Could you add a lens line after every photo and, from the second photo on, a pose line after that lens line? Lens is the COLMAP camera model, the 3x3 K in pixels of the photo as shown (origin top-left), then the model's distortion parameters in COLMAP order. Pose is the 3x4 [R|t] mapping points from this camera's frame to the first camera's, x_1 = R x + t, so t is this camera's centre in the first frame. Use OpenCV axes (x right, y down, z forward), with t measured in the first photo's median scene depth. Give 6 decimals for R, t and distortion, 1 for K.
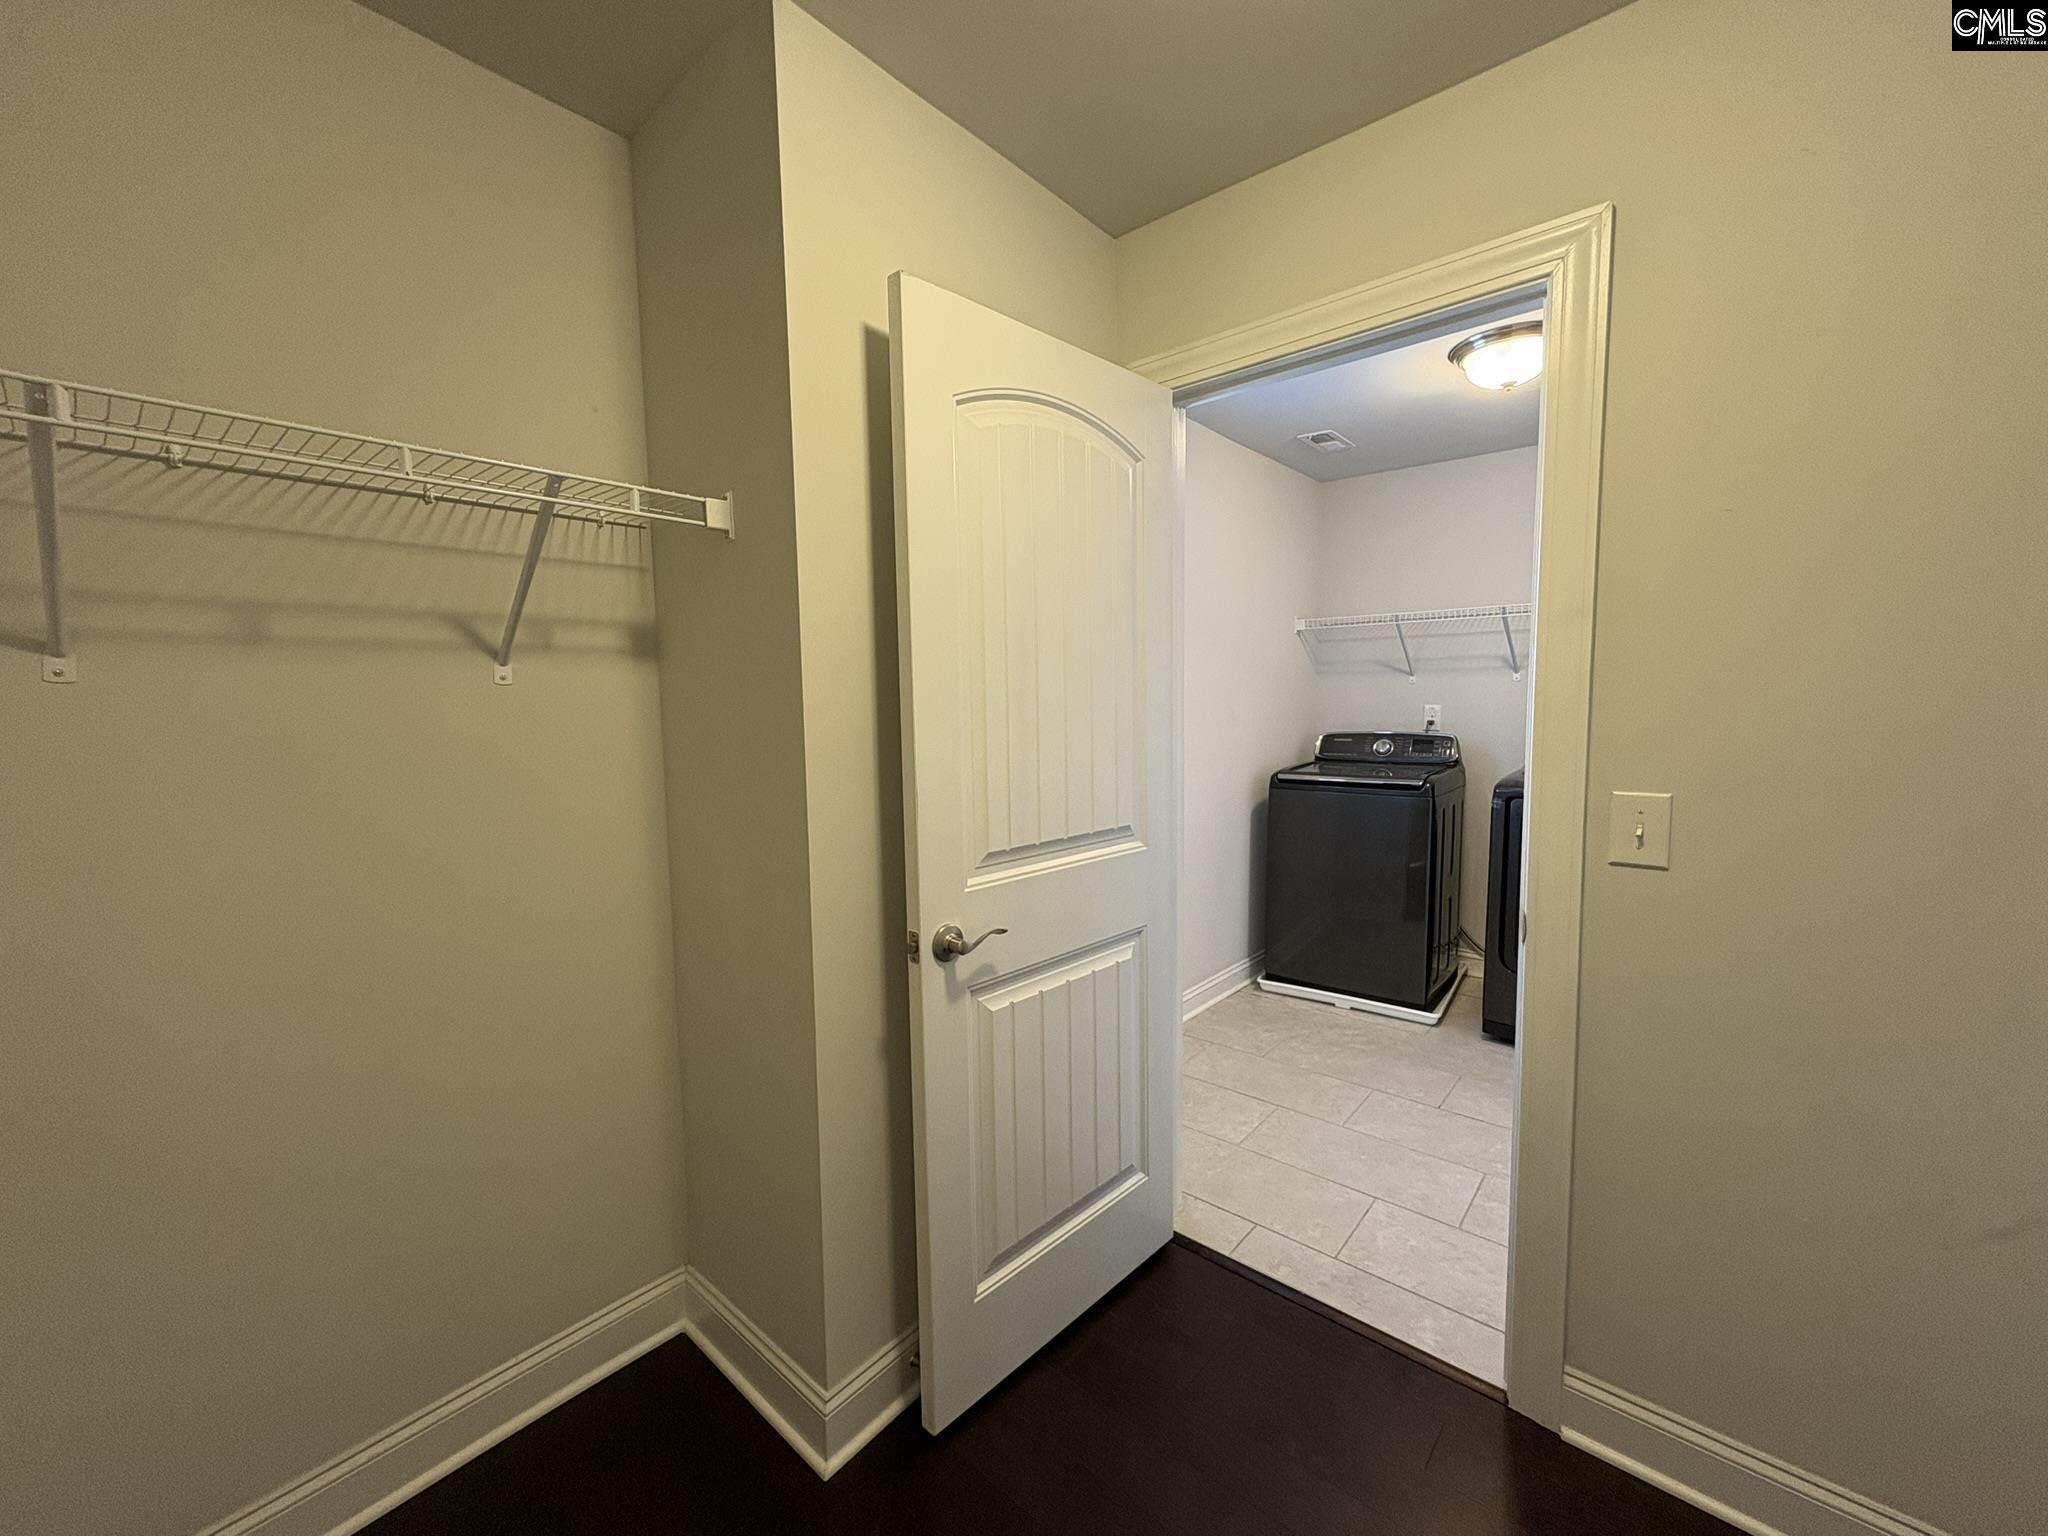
lens RADIAL K [[819.0, 0, 1025.6], [0, 819.0, 766.4], [0, 0, 1]] dist [0.002684, -0.000052]
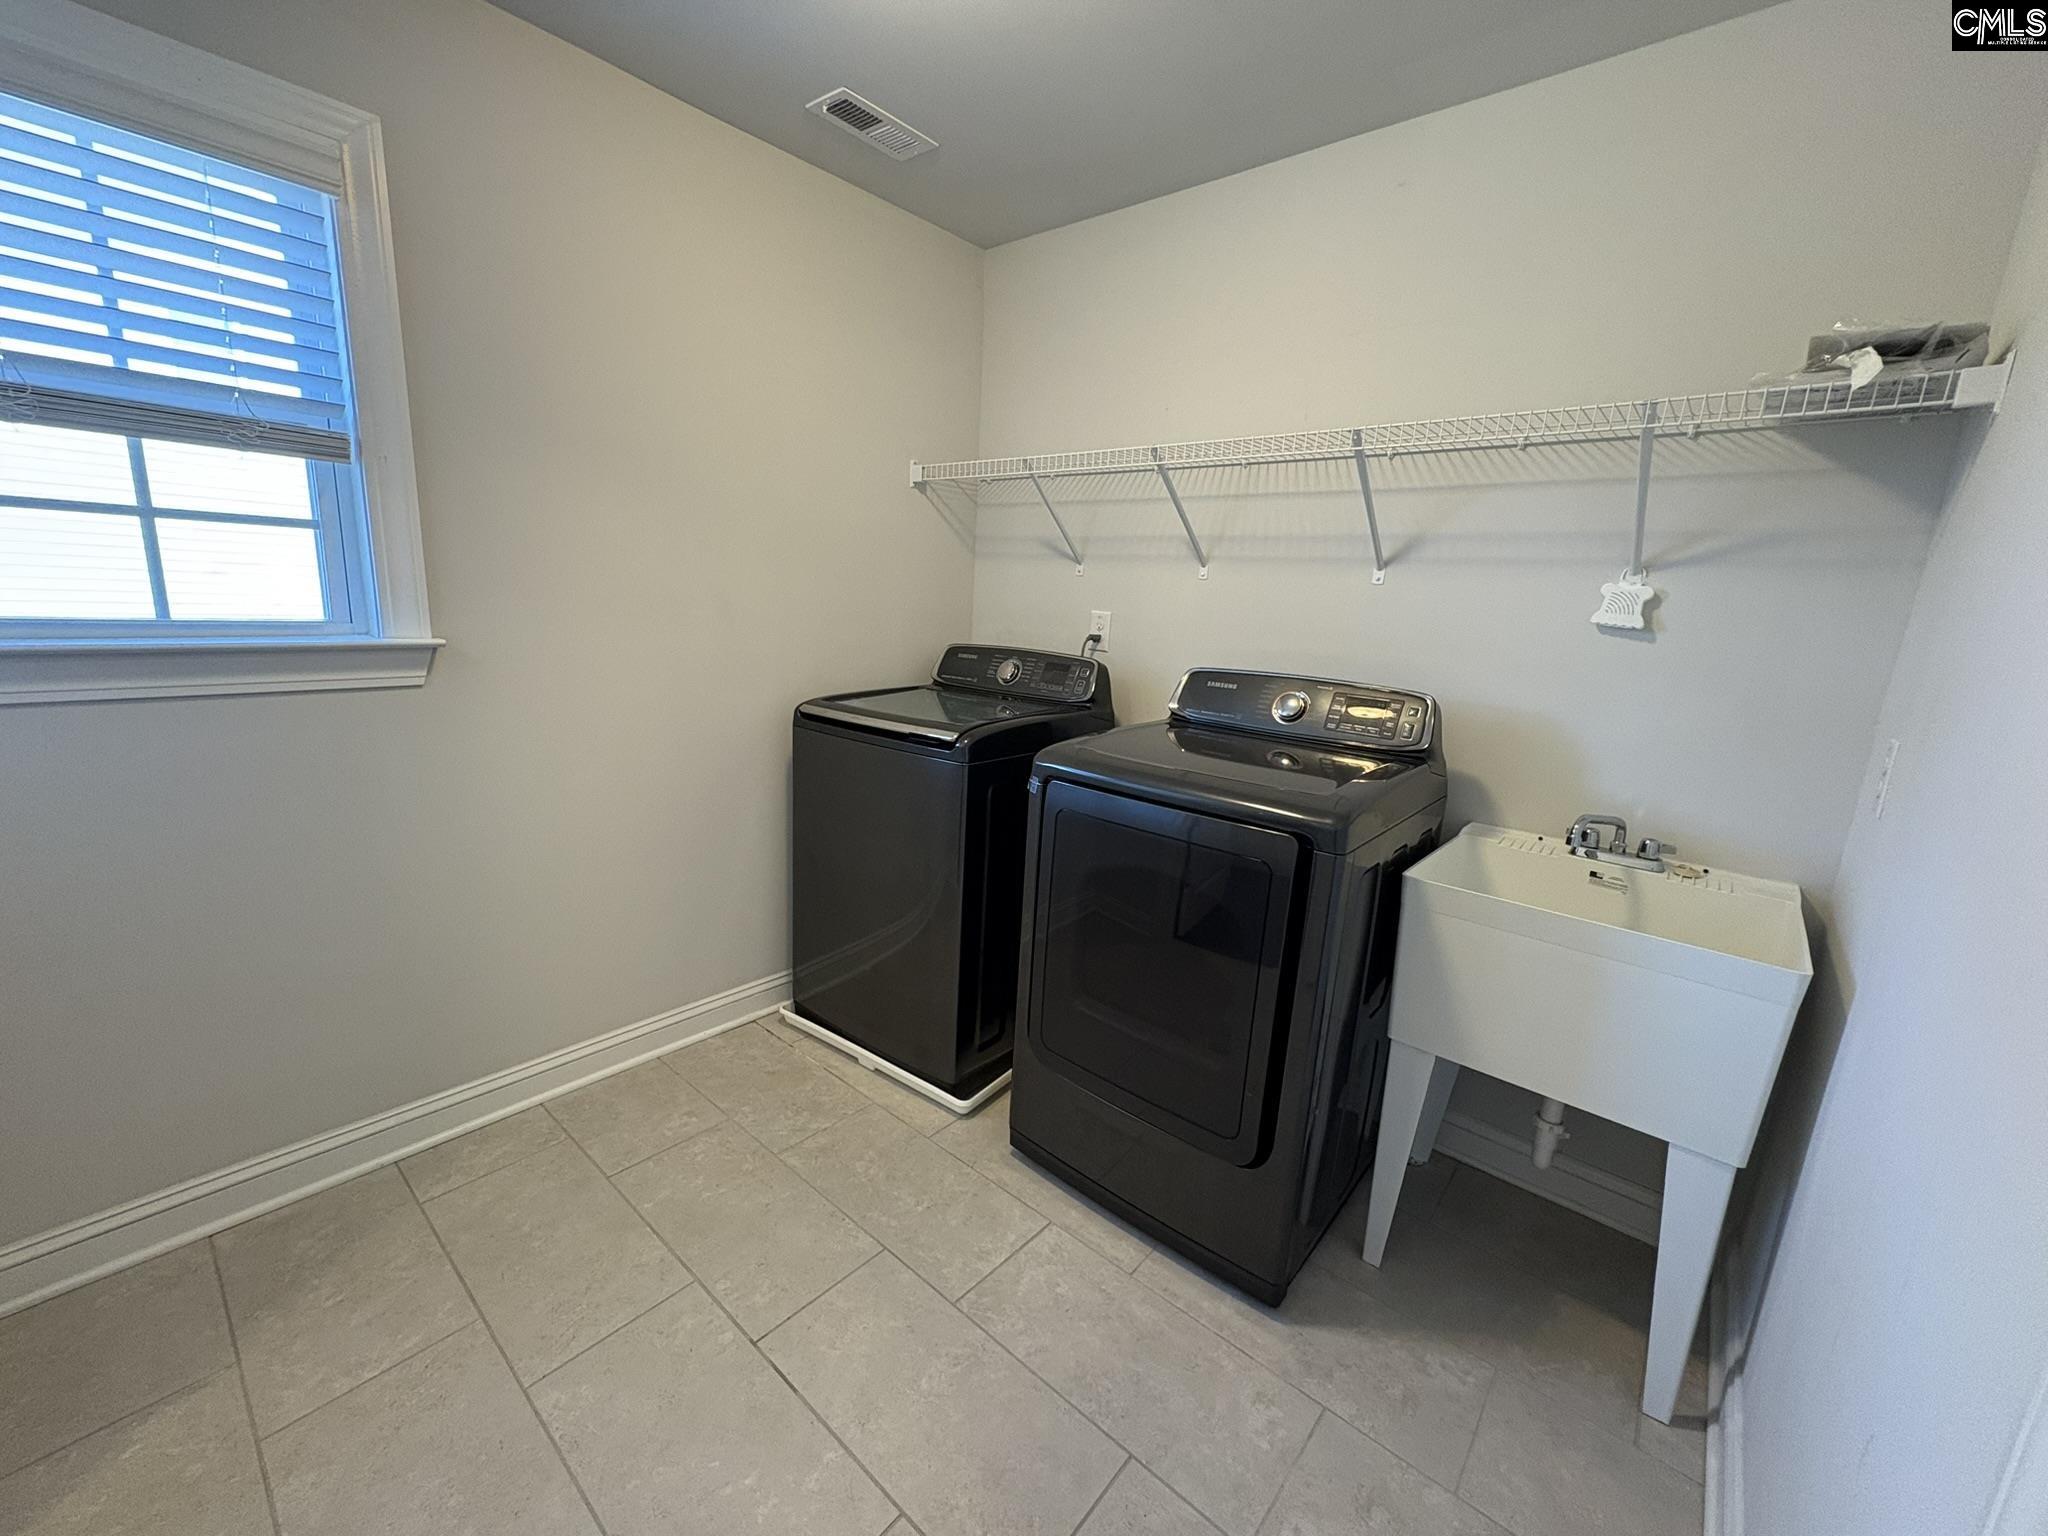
lens RADIAL K [[819.0, 0, 1019.7], [0, 819.0, 771.2], [0, 0, 1]] dist [0.002684, -0.000052]
pose [[0.998266, 0.058750, 0.003551, 0.448976], [-0.058726, 0.990226, 0.126509, -0.028017], [0.003917, -0.126498, 0.991959, 0.346291]]
